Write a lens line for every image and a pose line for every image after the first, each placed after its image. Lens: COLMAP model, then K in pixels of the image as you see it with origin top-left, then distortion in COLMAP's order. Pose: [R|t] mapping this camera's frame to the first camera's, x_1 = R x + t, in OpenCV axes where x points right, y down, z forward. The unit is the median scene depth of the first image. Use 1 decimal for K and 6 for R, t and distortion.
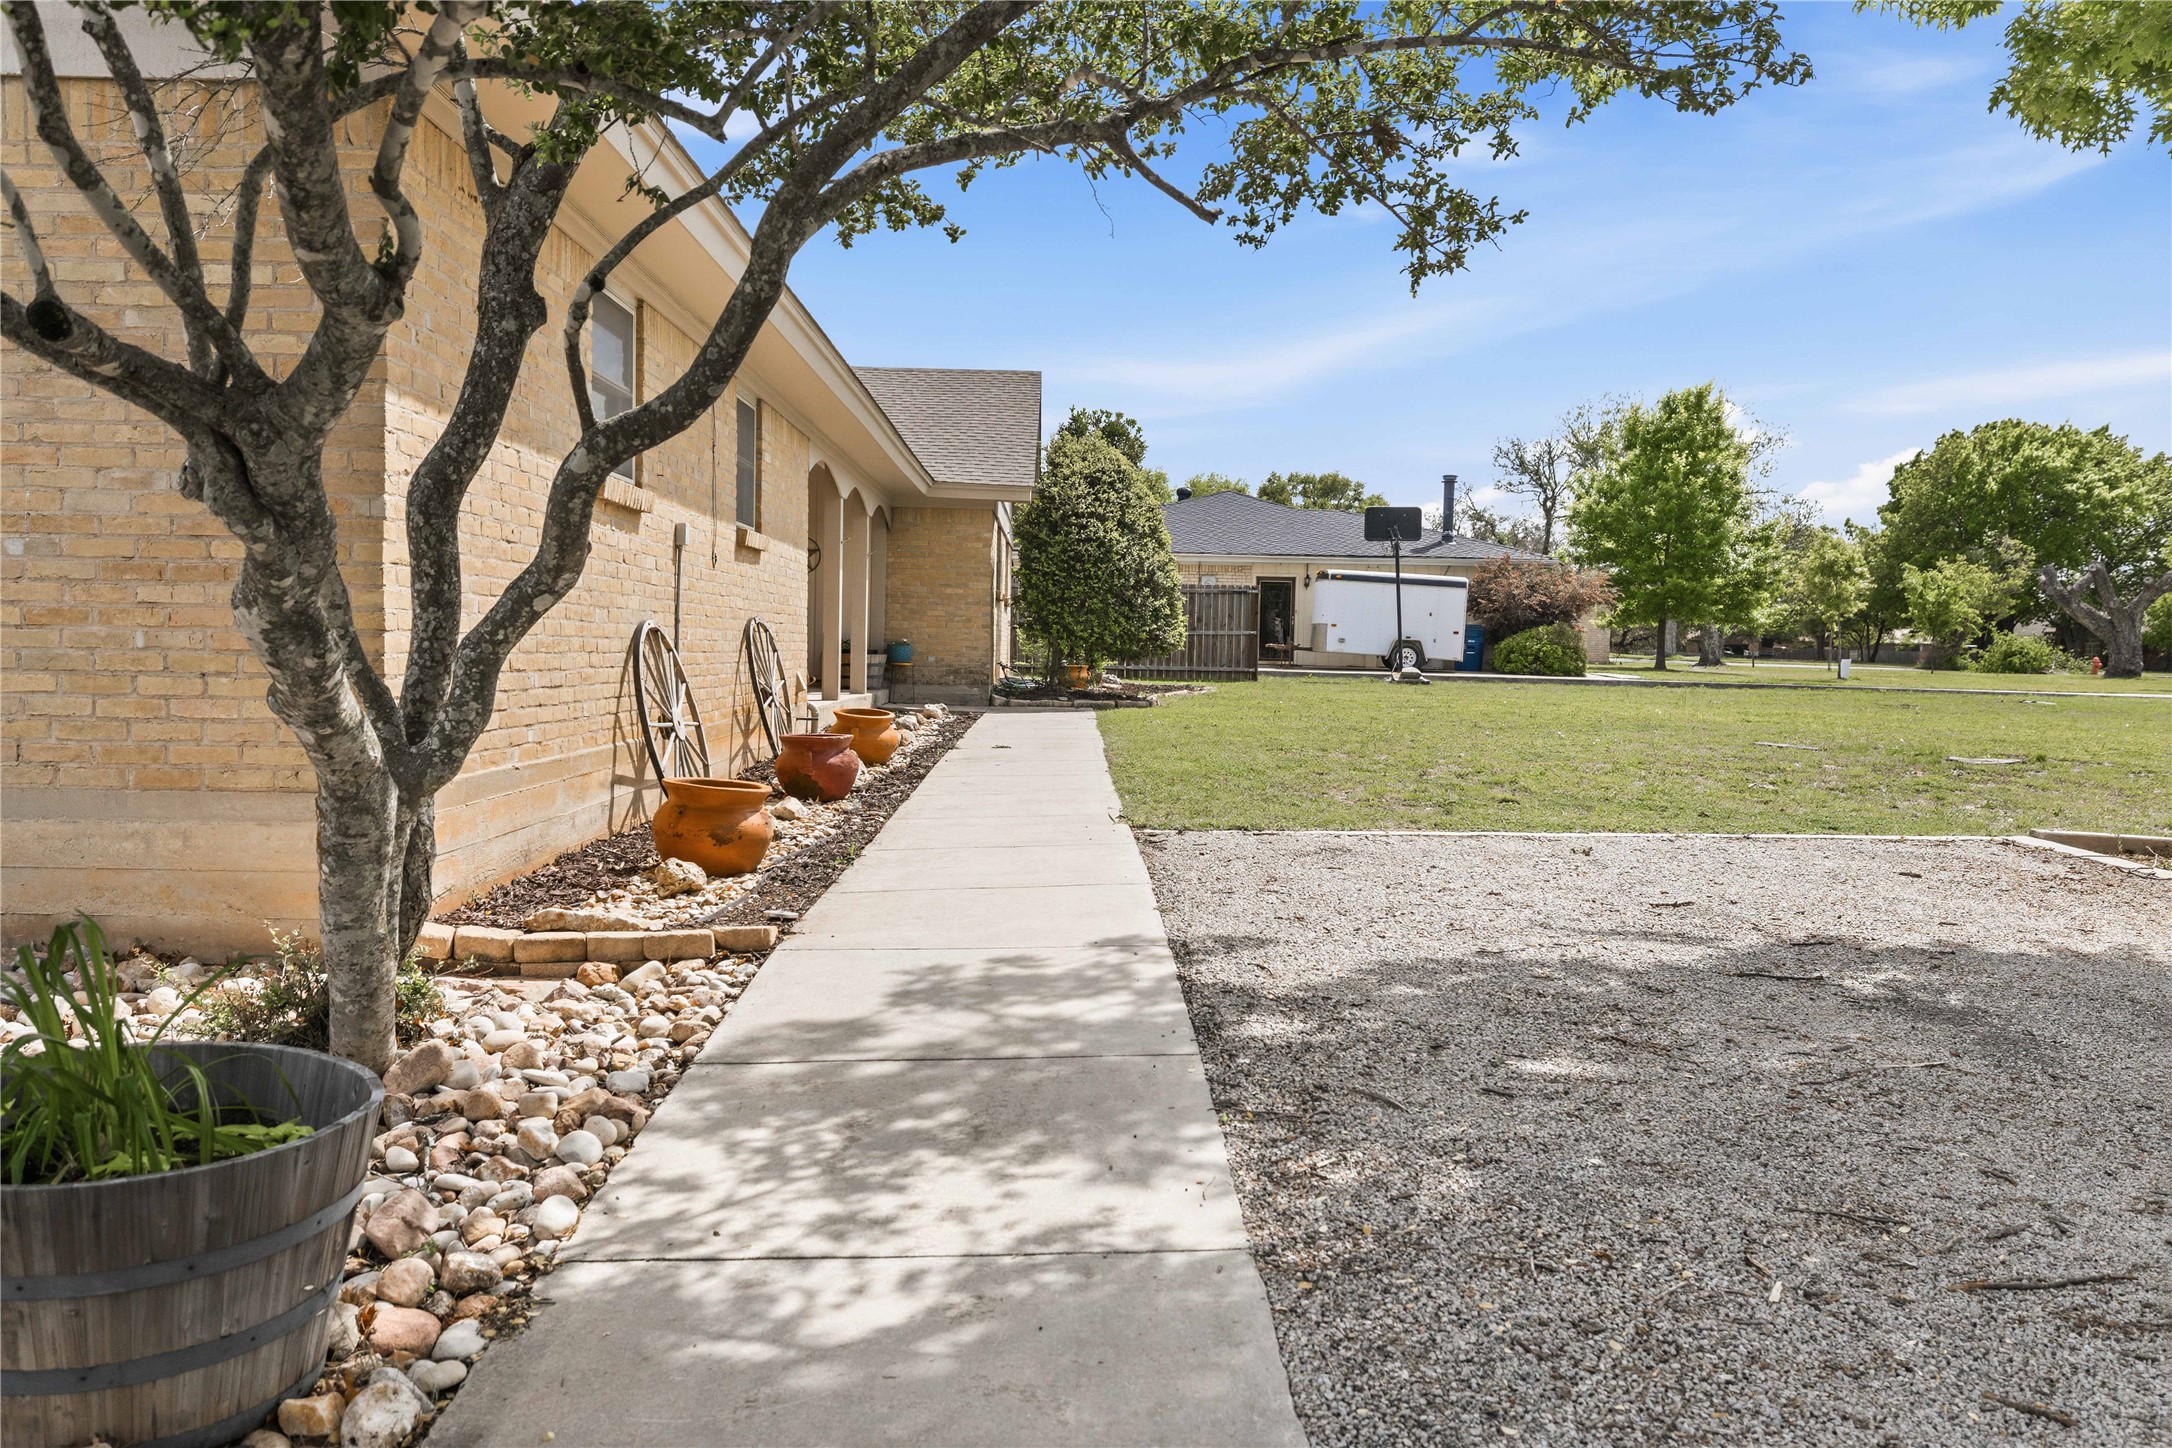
lens RADIAL K [[1735.1, 0, 1086.0], [0, 1735.1, 724.0], [0, 0, 1]] dist [0.001172, -0.000496]
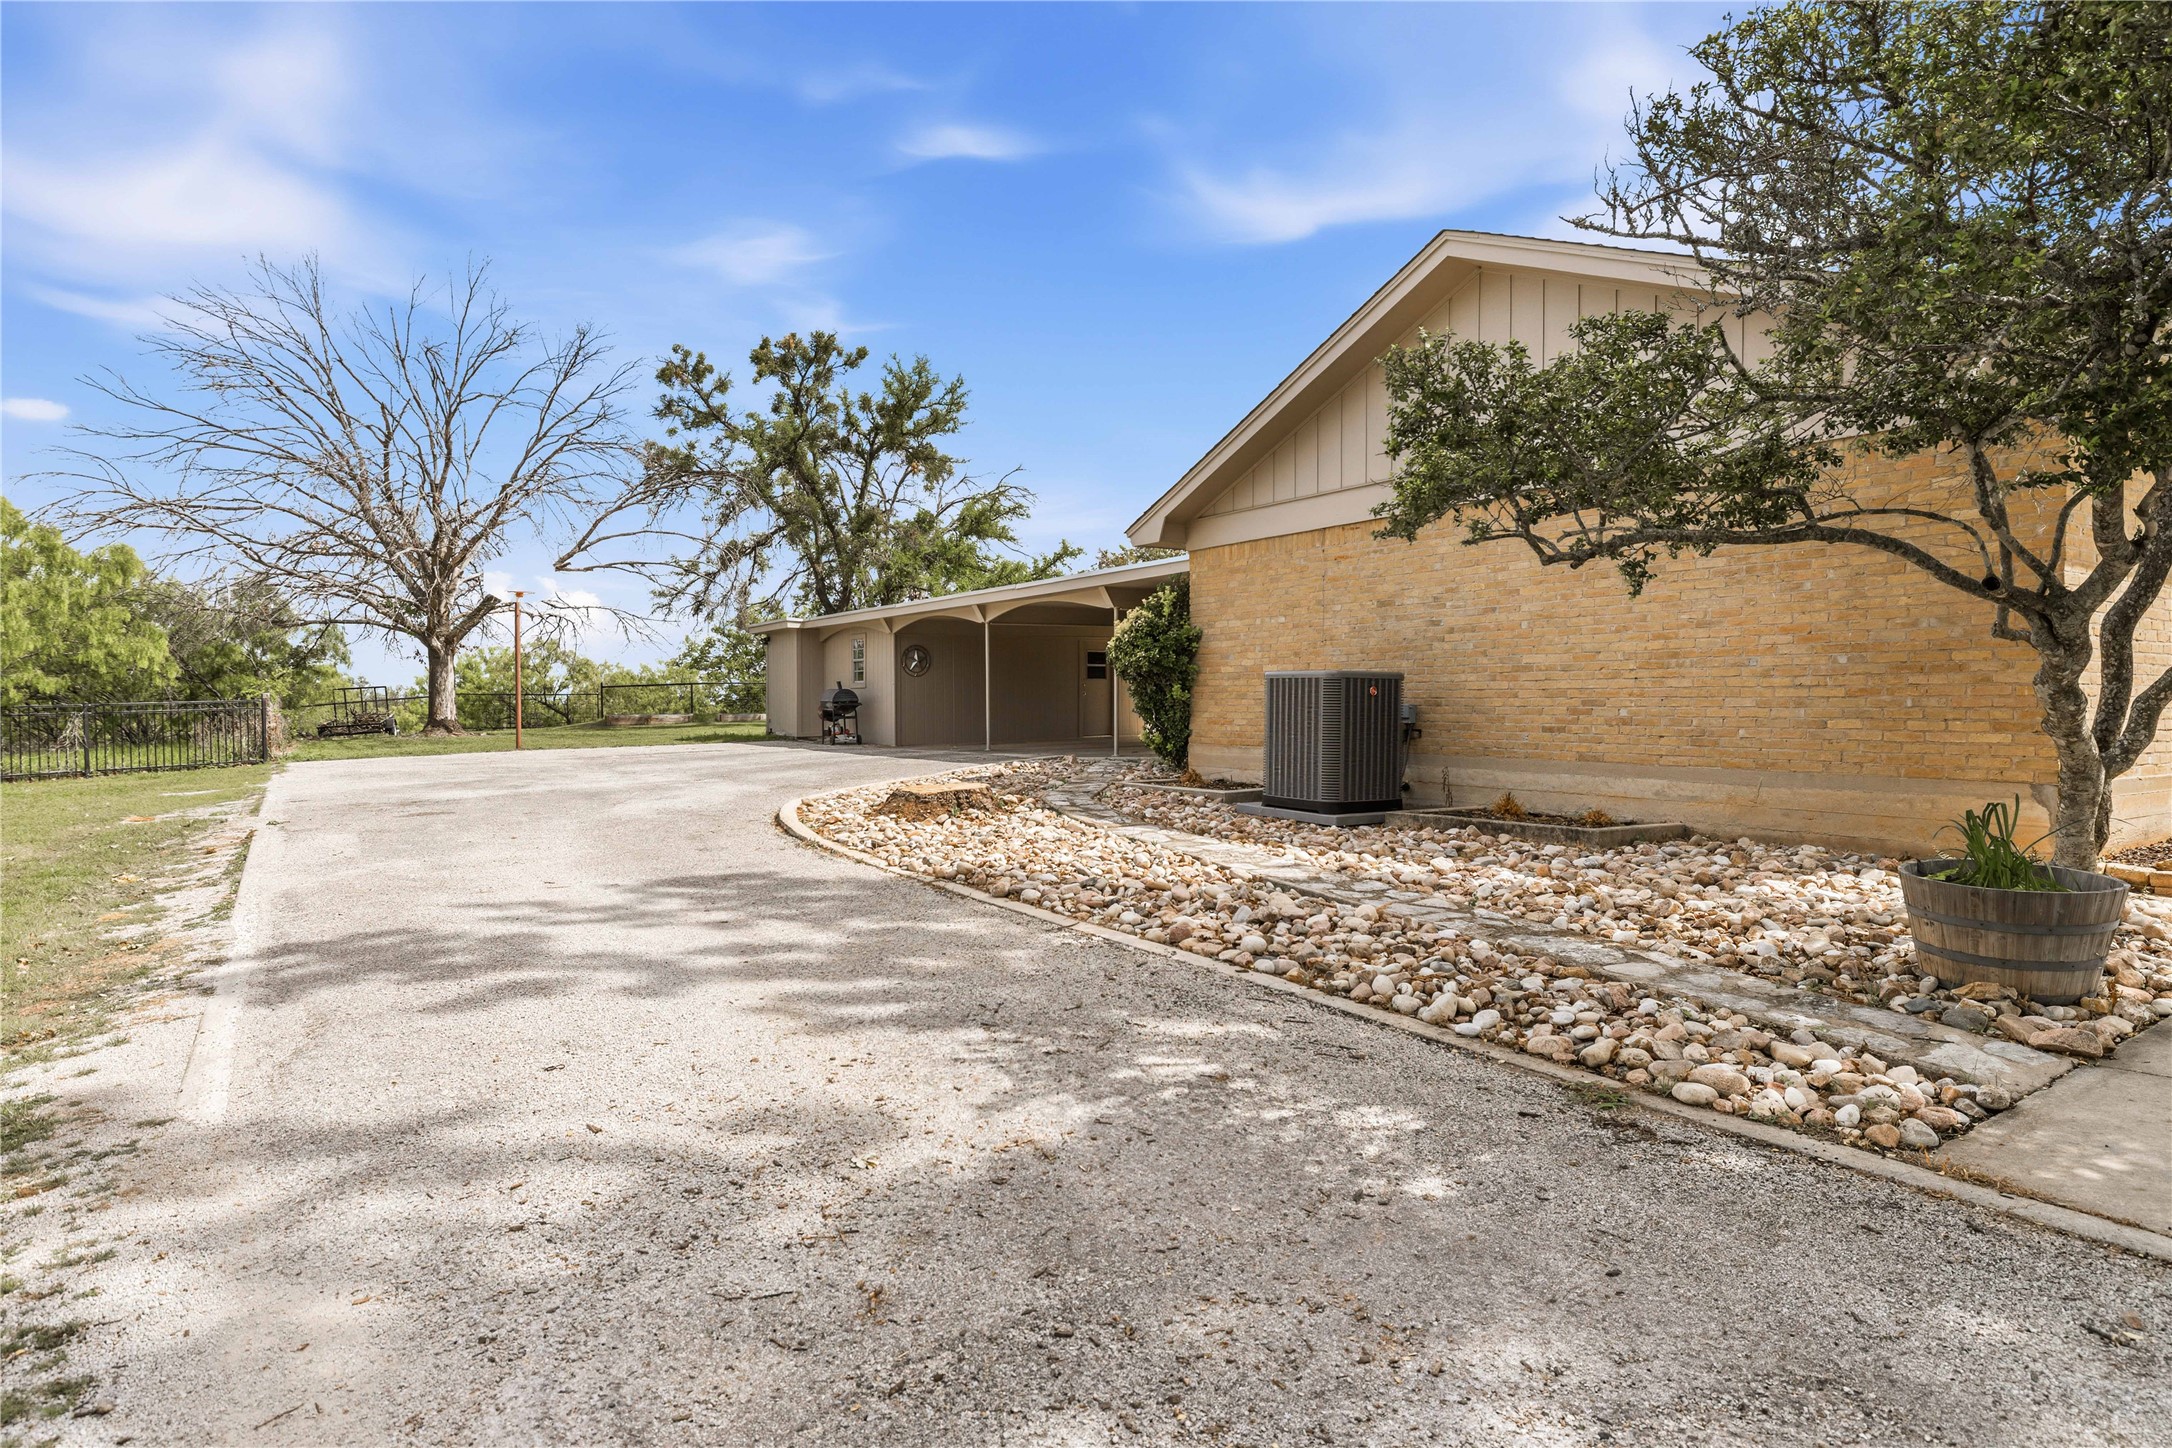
lens RADIAL K [[1168.1, 0, 1086.0], [0, 1168.1, 724.0], [0, 0, 1]] dist [0.001406, 0.000746]
pose [[0.529991, -0.000054, -0.848004, 0.147495], [-0.030874, 0.999336, -0.019359, 0.048440], [0.847441, 0.036441, 0.529637, -0.796887]]
